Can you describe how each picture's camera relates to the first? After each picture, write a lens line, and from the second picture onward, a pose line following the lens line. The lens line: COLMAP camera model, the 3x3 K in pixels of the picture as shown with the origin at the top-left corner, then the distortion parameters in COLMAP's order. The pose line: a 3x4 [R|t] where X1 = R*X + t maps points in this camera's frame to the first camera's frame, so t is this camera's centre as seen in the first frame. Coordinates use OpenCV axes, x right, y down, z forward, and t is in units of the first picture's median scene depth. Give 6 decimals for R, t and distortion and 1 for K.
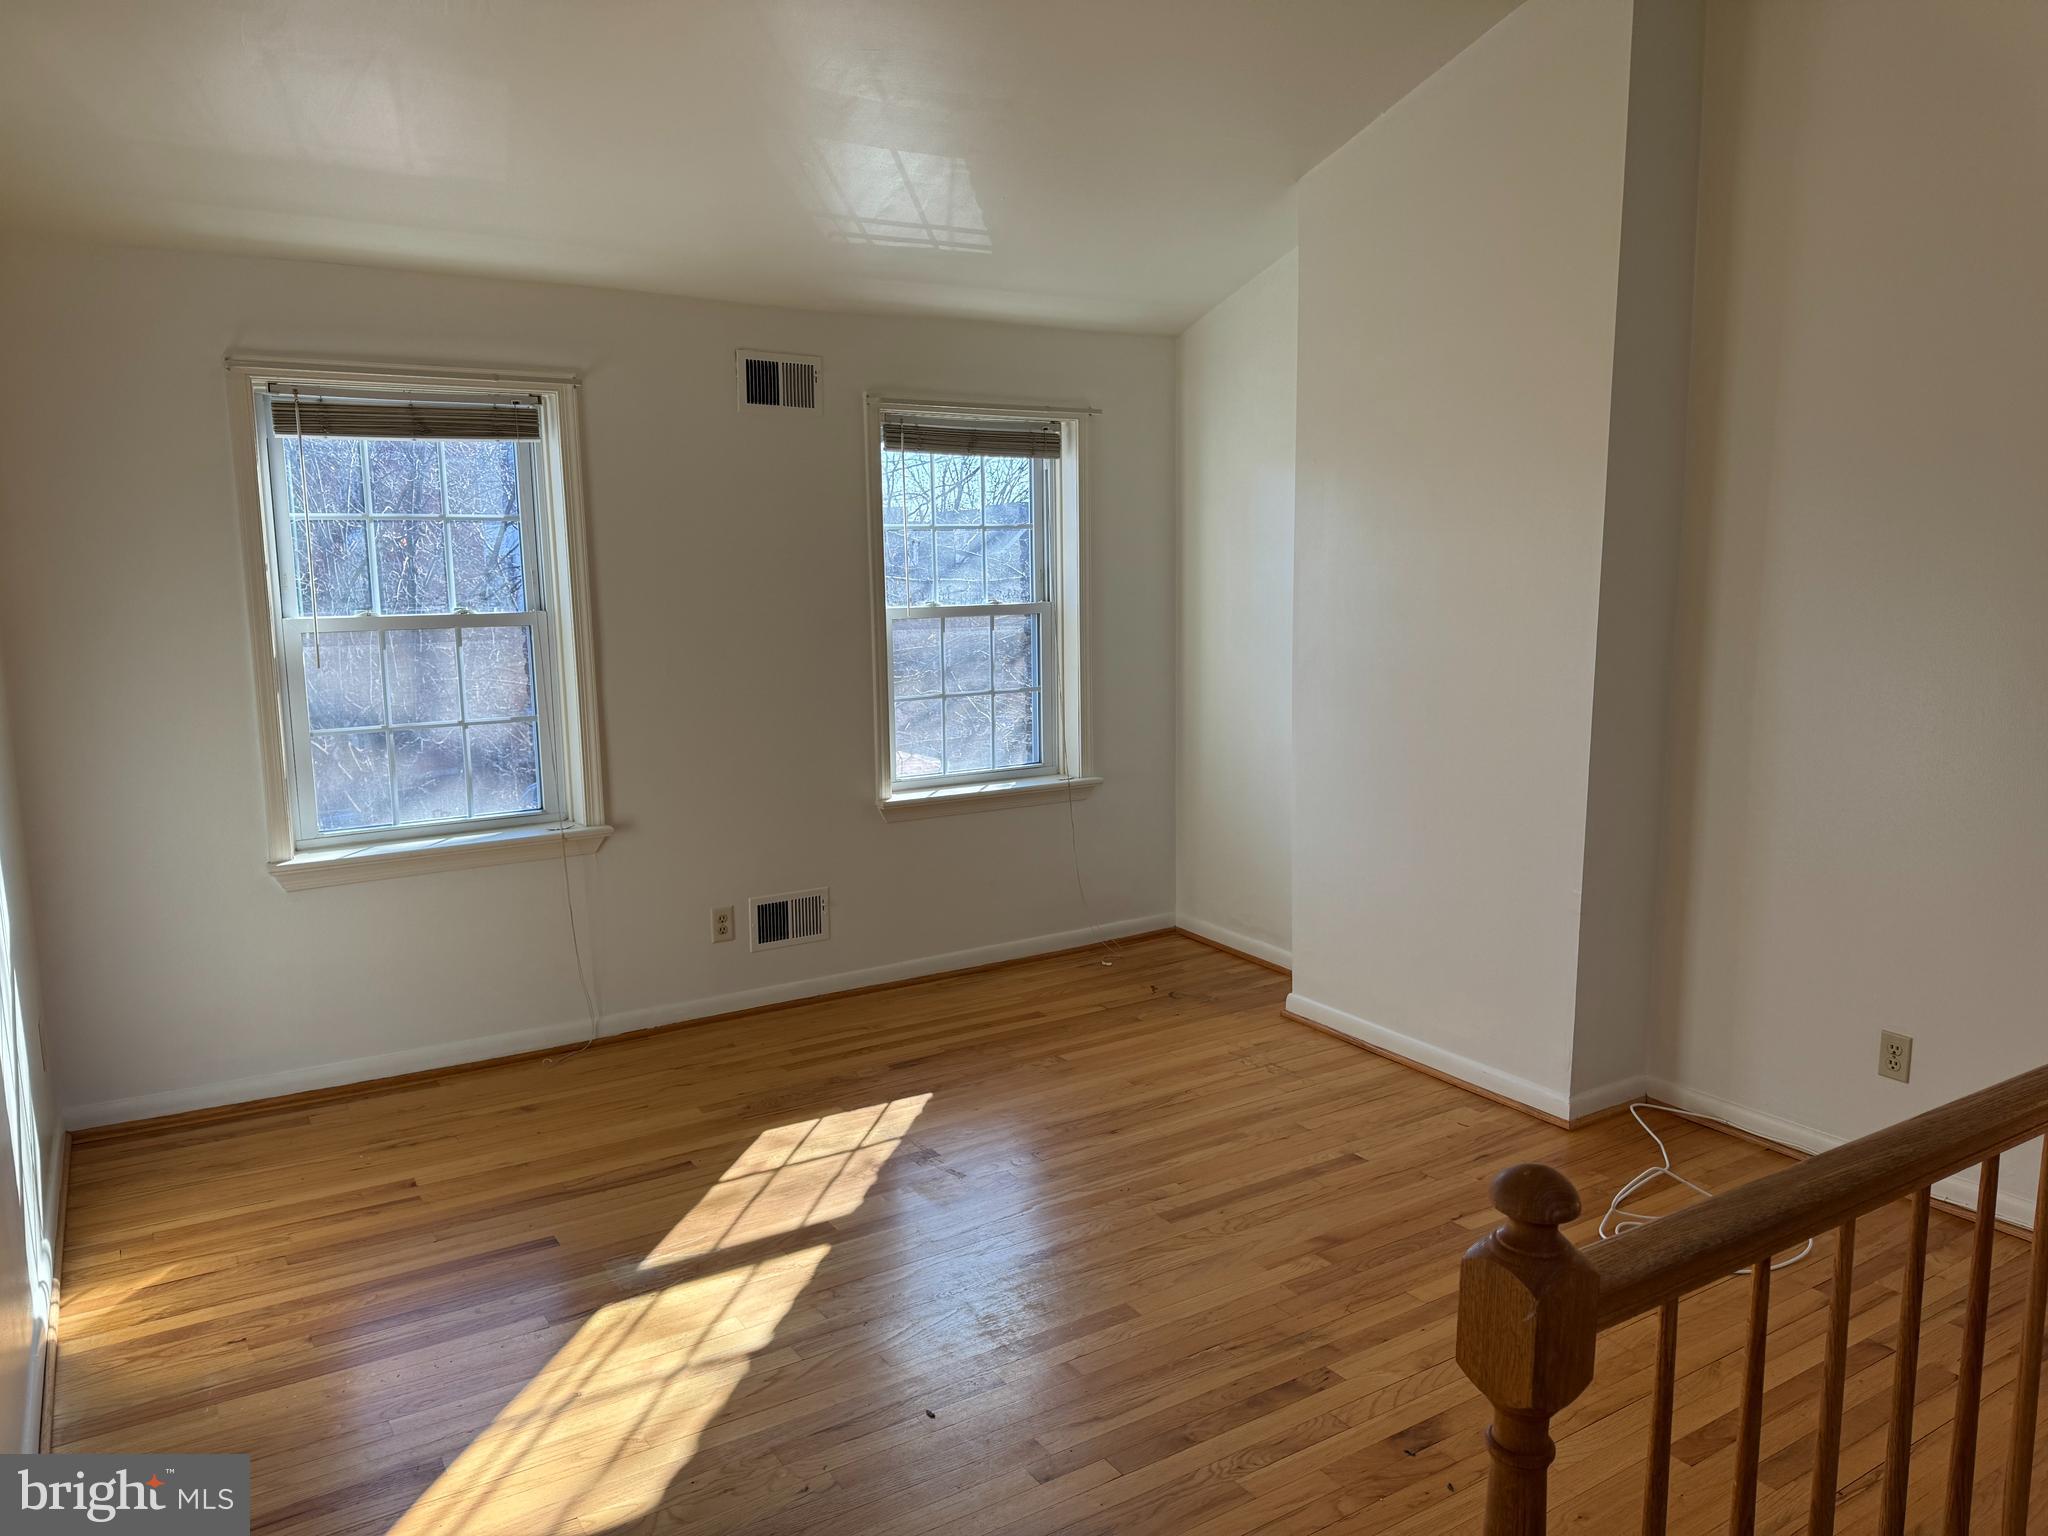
lens RADIAL K [[1417.2, 0, 1032.7], [0, 1417.2, 772.4], [0, 0, 1]] dist [0.069694, -0.094917]
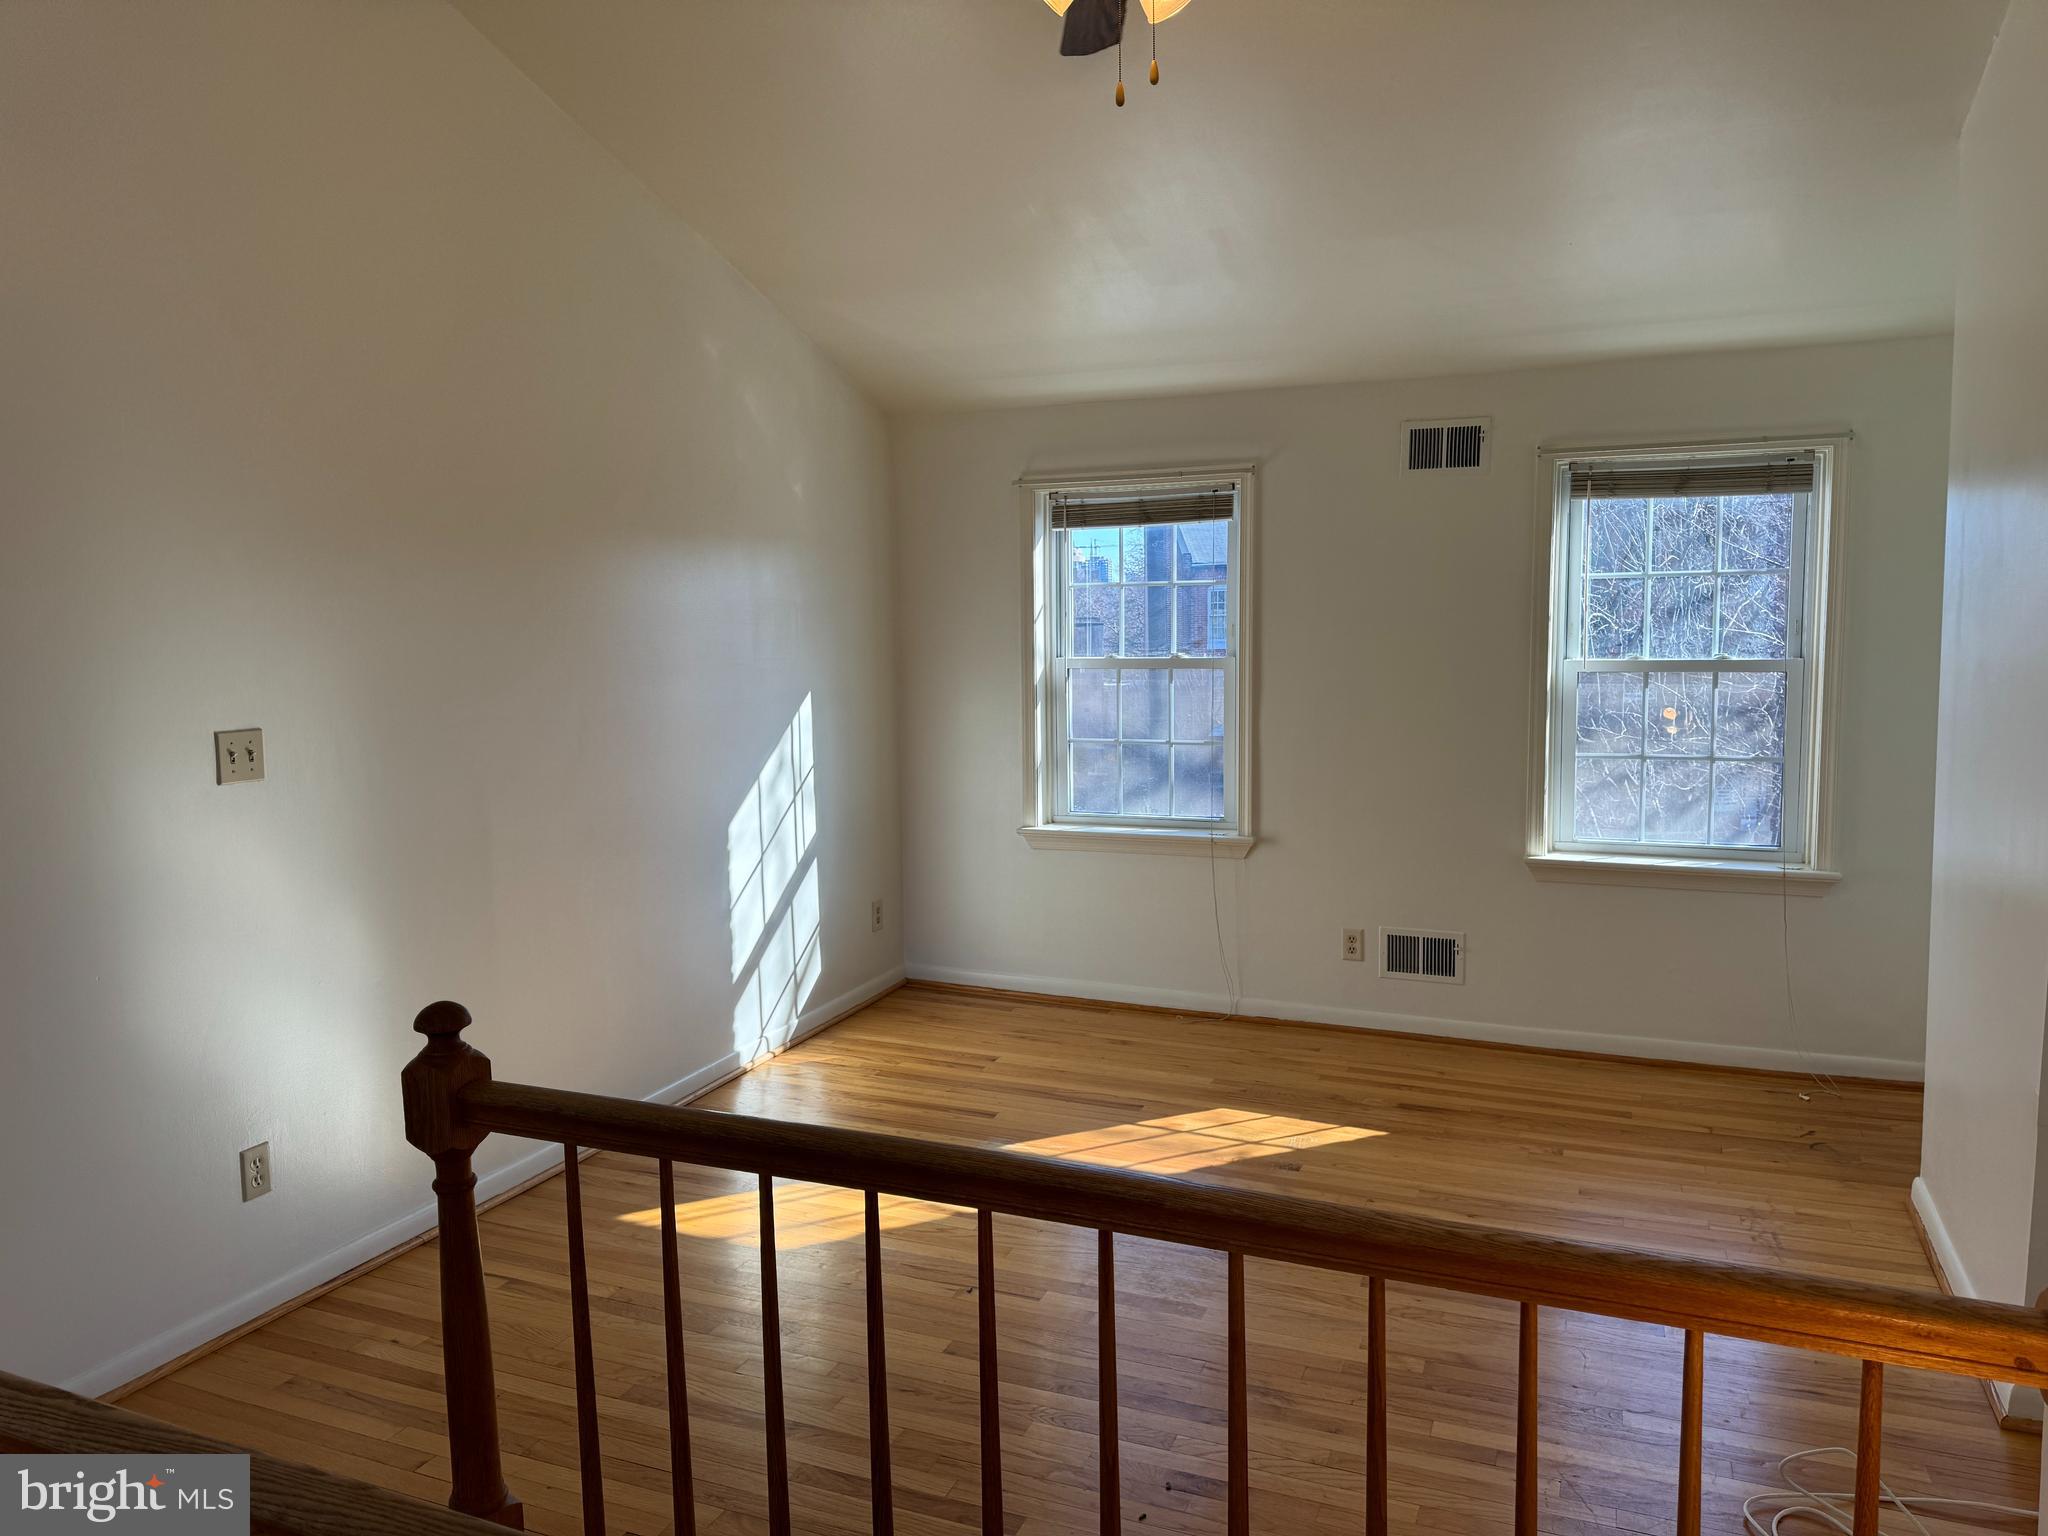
lens RADIAL K [[1417.2, 0, 1015.2], [0, 1417.2, 768.4], [0, 0, 1]] dist [0.069694, -0.094917]
pose [[0.565160, 0.089939, -0.820064, 0.557621], [-0.116156, 0.992812, 0.028835, -0.031211], [0.816763, 0.078959, 0.571545, 0.159193]]
